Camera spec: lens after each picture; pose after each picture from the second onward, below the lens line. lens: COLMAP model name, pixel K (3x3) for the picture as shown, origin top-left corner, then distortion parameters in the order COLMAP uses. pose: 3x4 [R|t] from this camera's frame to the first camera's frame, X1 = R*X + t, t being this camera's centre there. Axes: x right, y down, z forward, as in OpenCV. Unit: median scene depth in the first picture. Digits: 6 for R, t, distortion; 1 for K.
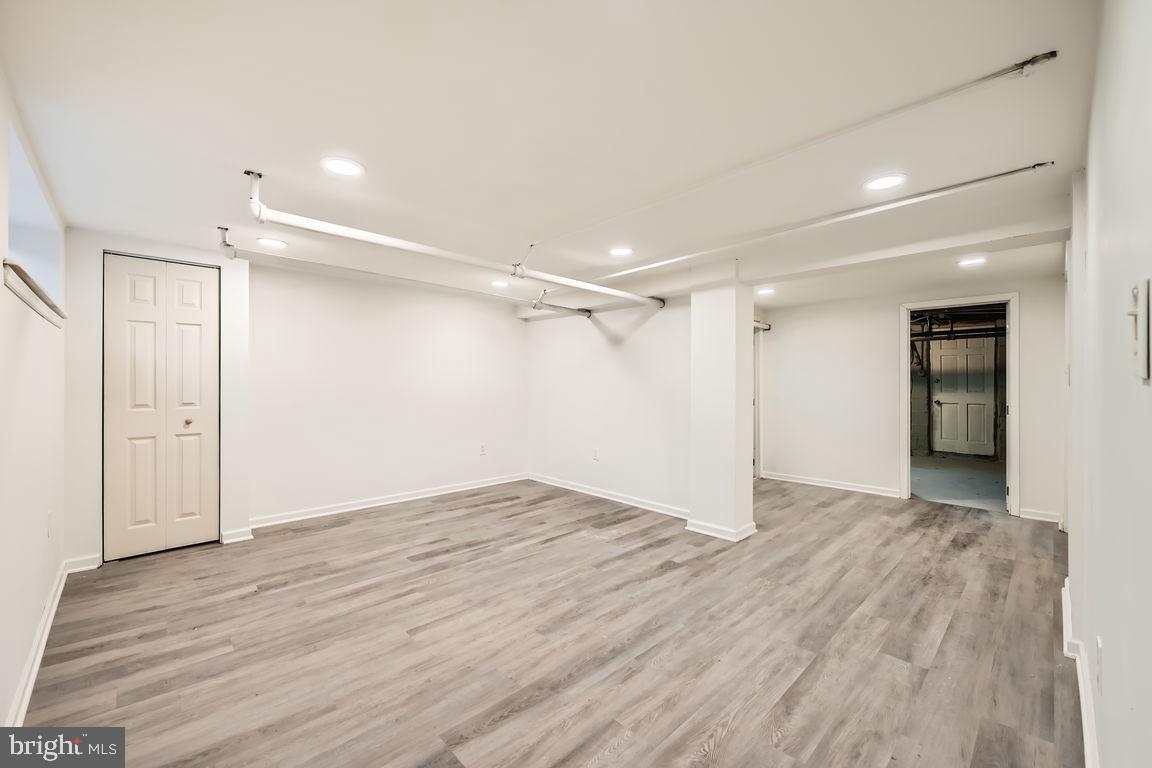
lens RADIAL K [[462.8, 0, 571.7], [0, 462.8, 385.1], [0, 0, 1]] dist [-0.000510, -0.000006]
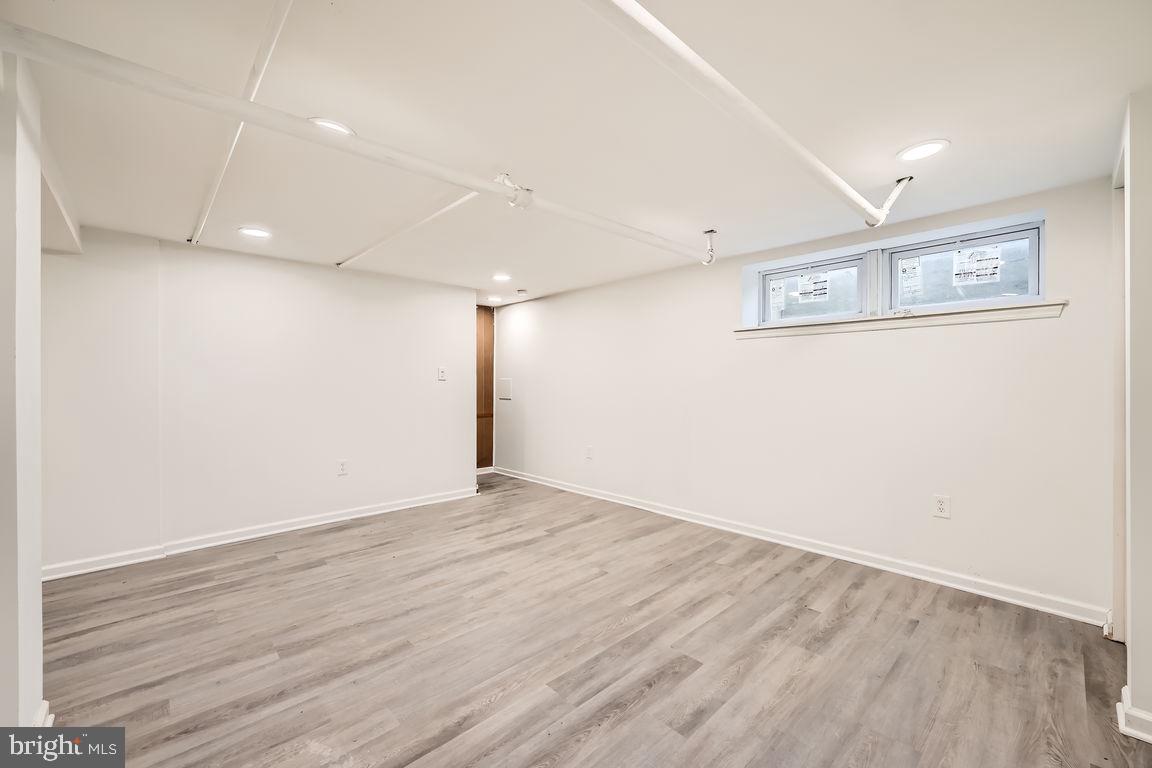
lens RADIAL K [[460.0, 0, 576.0], [0, 460.0, 384.0], [0, 0, 1]] dist [-0.001150, -0.000380]
pose [[-0.999992, -0.002631, 0.003090, -0.230164], [-0.002604, 0.999958, 0.008843, -0.004026], [-0.003113, 0.008835, -0.999956, 1.948615]]
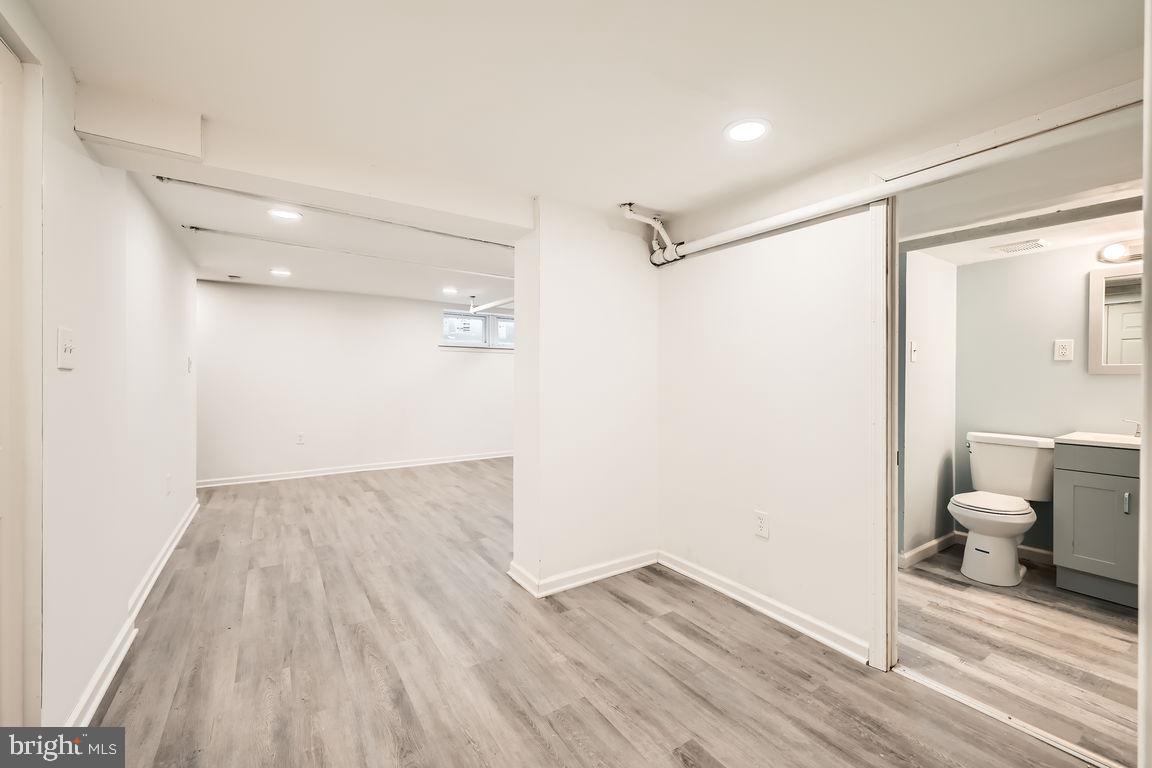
lens RADIAL K [[460.0, 0, 576.0], [0, 460.0, 384.0], [0, 0, 1]] dist [-0.001150, -0.000380]
pose [[-0.178708, 0.011531, -0.983835, 1.478178], [-0.008799, 0.999873, 0.013317, 0.003533], [0.983863, 0.011036, -0.178584, 1.672976]]
